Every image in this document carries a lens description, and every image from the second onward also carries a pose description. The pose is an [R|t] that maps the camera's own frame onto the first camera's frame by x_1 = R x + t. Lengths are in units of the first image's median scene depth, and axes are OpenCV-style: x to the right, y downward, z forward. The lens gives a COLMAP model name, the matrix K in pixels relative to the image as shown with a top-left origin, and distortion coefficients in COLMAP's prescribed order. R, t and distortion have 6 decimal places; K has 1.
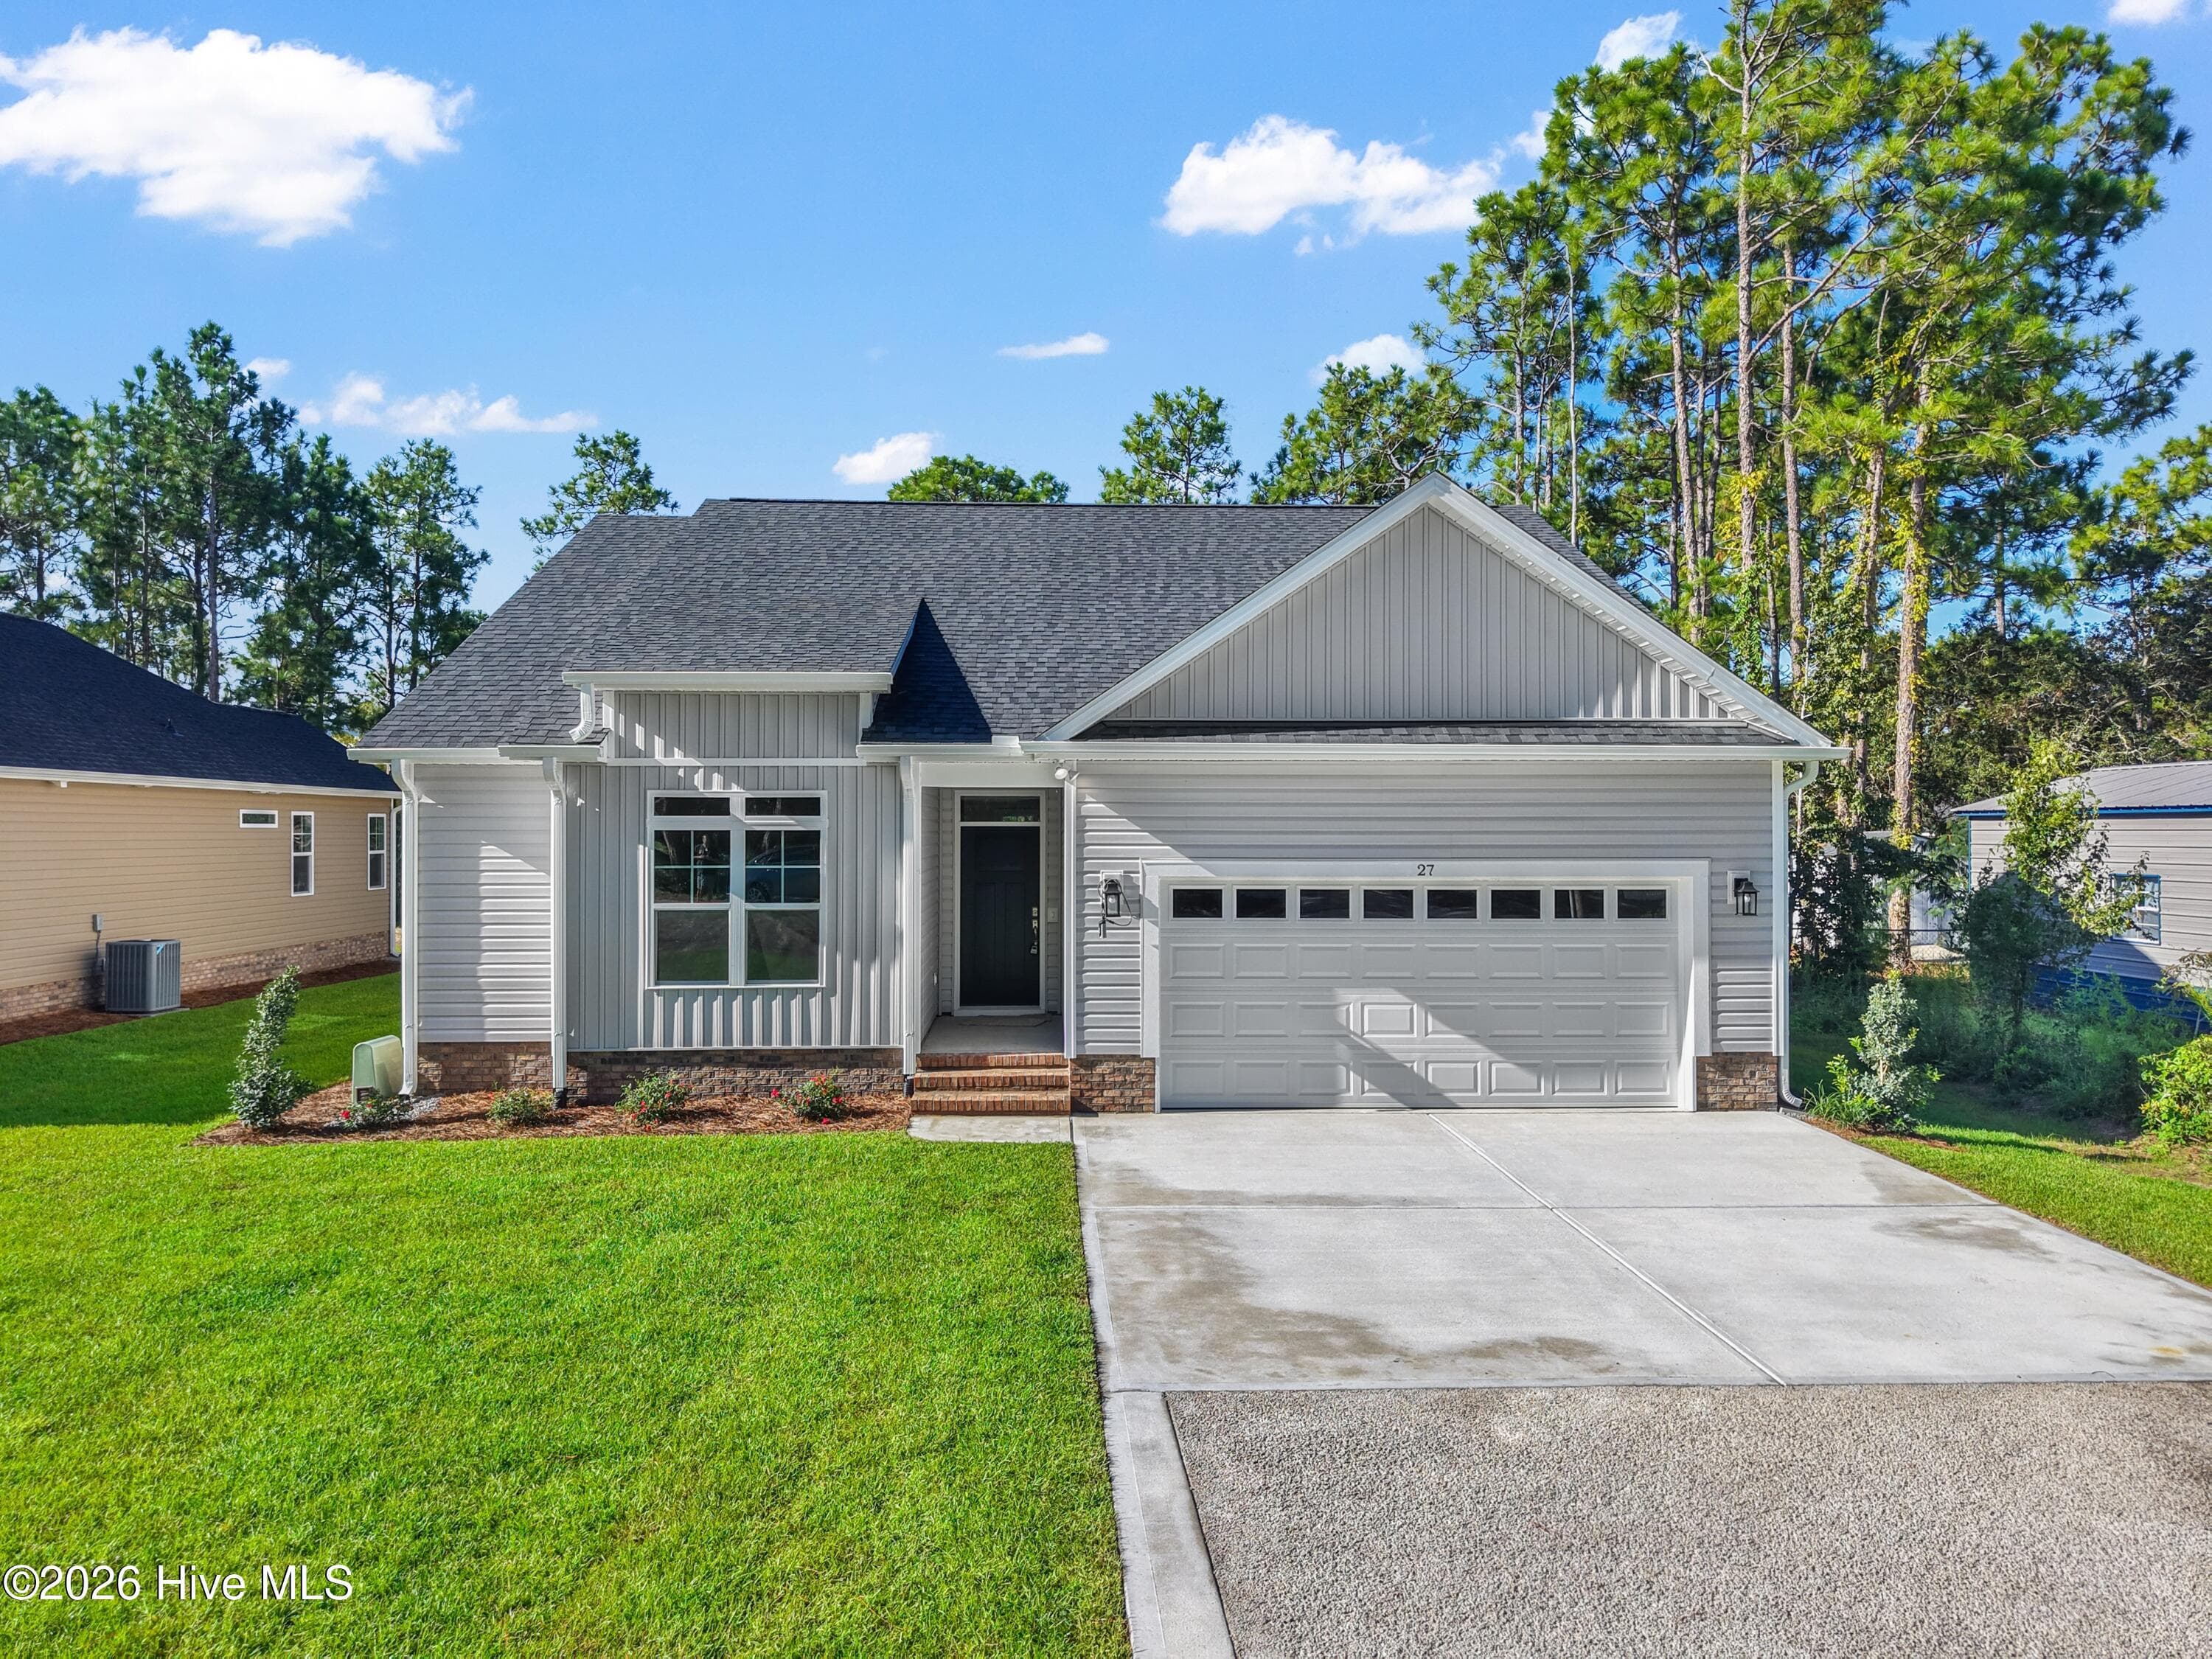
lens RADIAL K [[1525.2, 0, 1106.0], [0, 1525.2, 829.5], [0, 0, 1]] dist [0.009948, -0.002417]
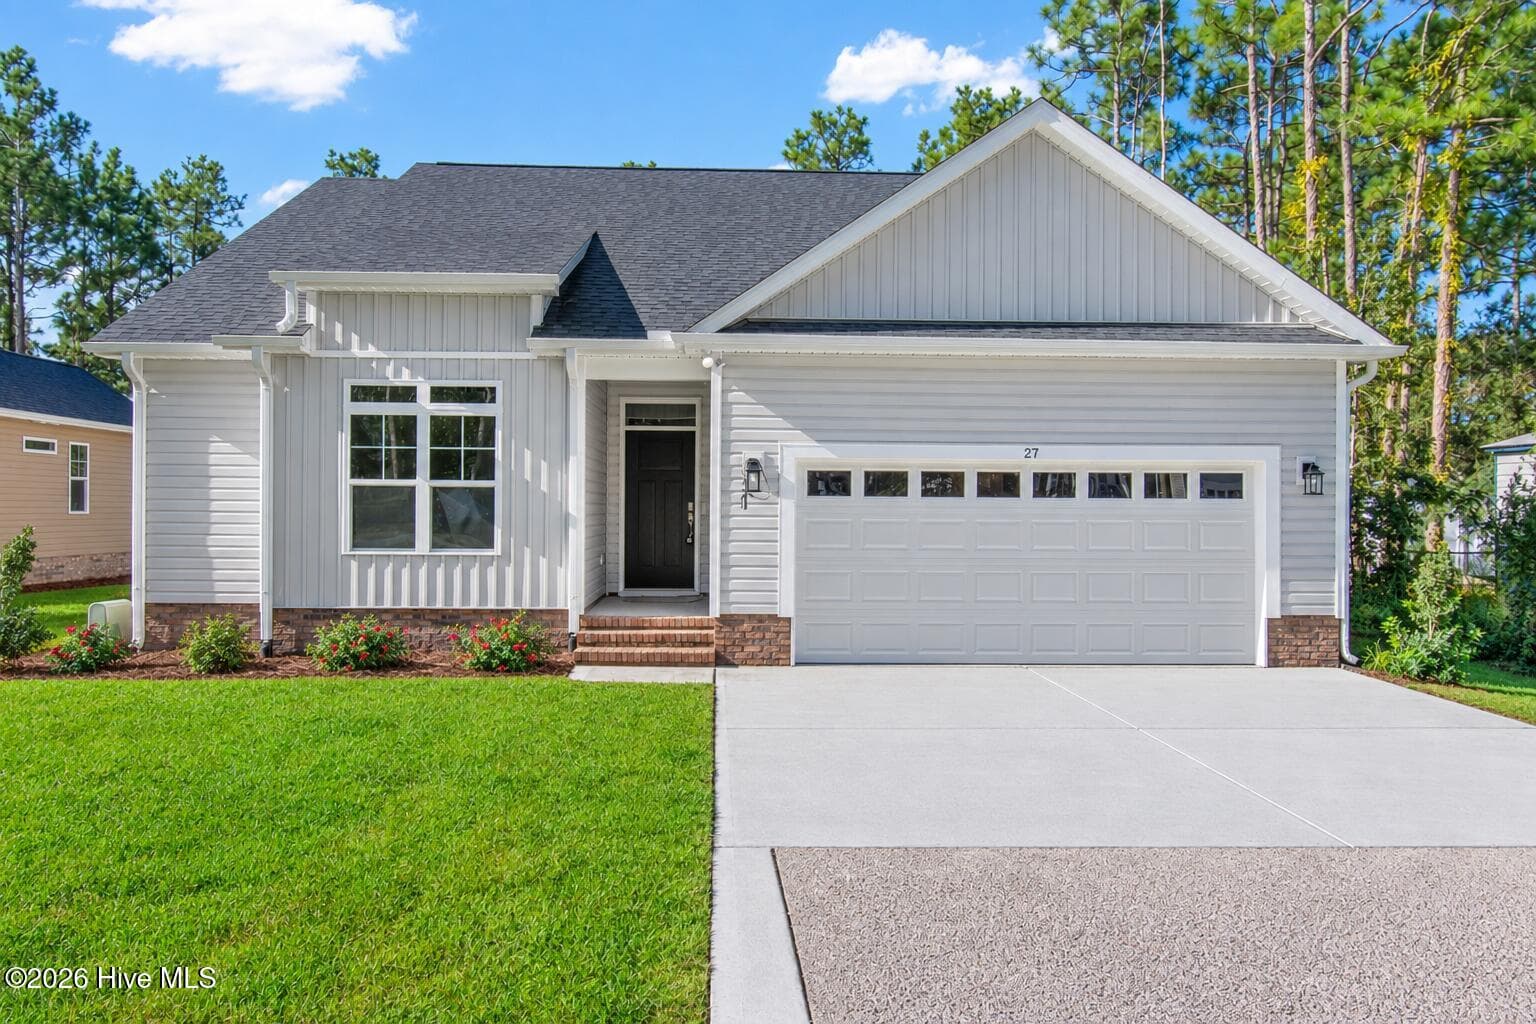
lens RADIAL K [[1259.0, 0, 774.3], [0, 1259.0, 519.2], [0, 0, 1]] dist [-0.035788, 0.051245]
pose [[0.999966, 0.008204, -0.000110, 0.019311], [-0.008203, 0.999944, 0.006682, 0.068755], [0.000165, -0.006681, 0.999978, 0.068303]]
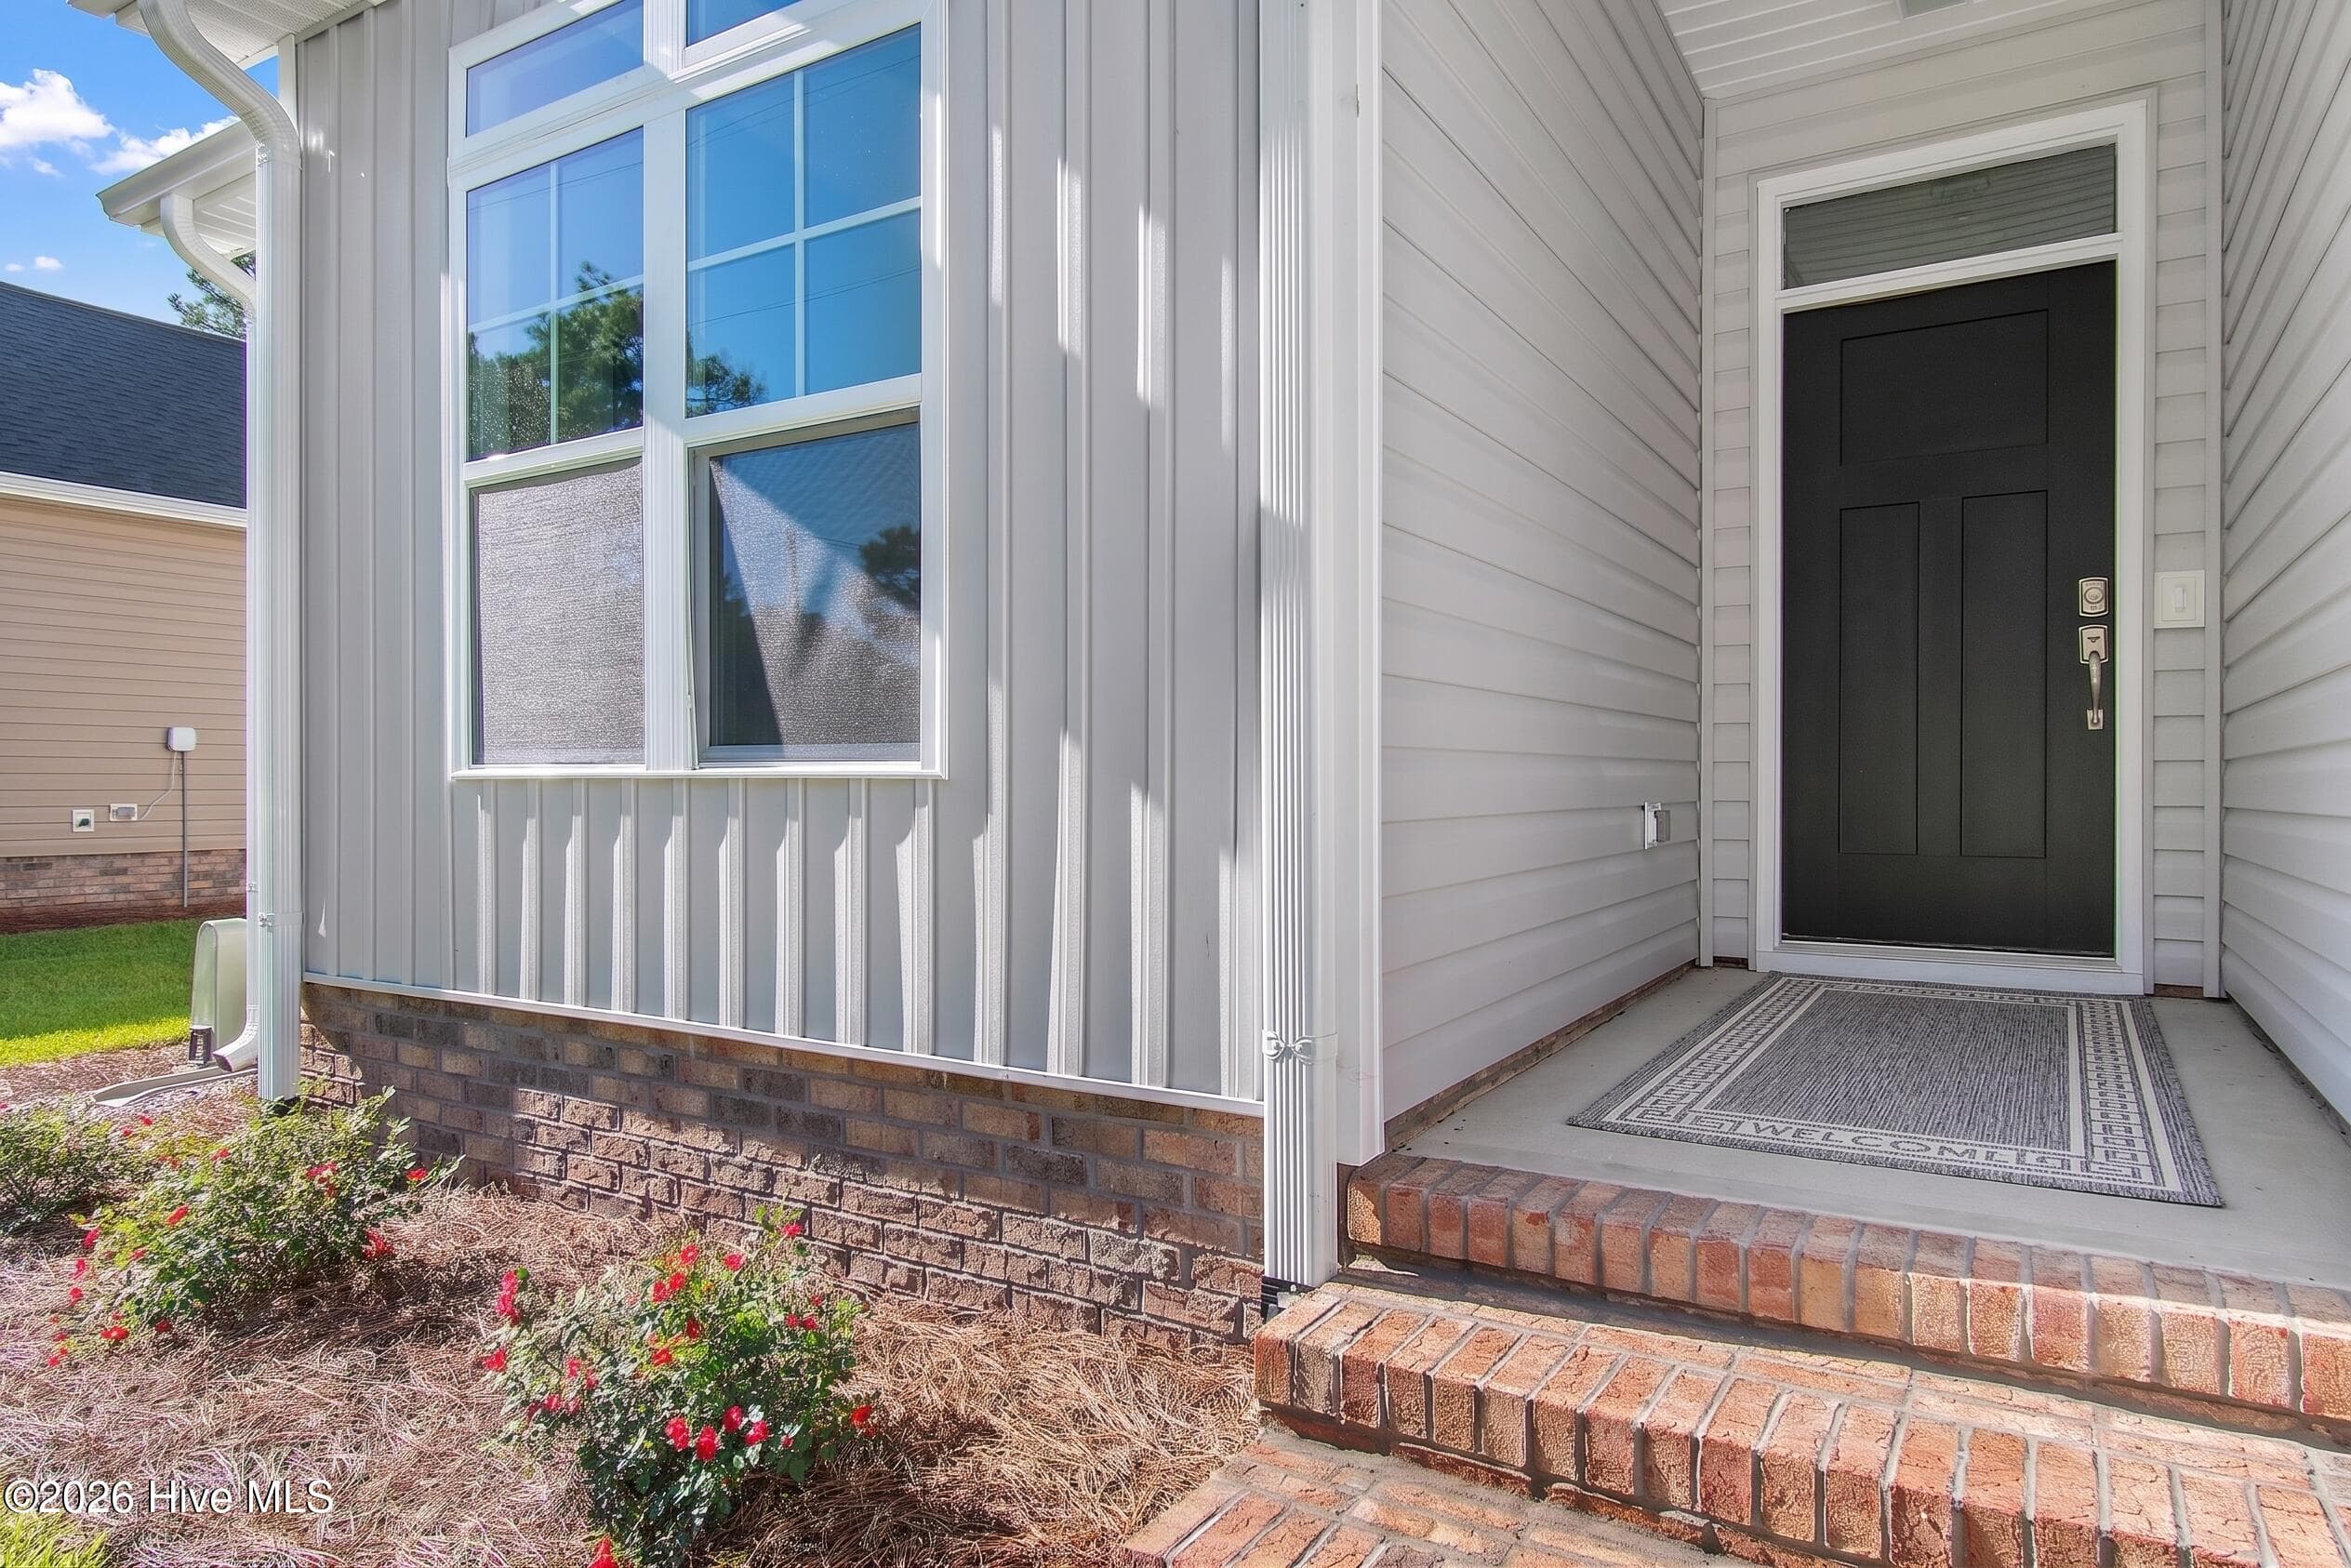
lens RADIAL K [[1402.7, 0, 1178.5], [0, 1402.7, 782.0], [0, 0, 1]] dist [0.017994, 0.000174]
pose [[0.834493, 0.004478, -0.551001, -0.051929], [-0.004353, 0.999989, 0.001534, 0.102945], [0.551002, 0.001119, 0.834503, 0.853213]]
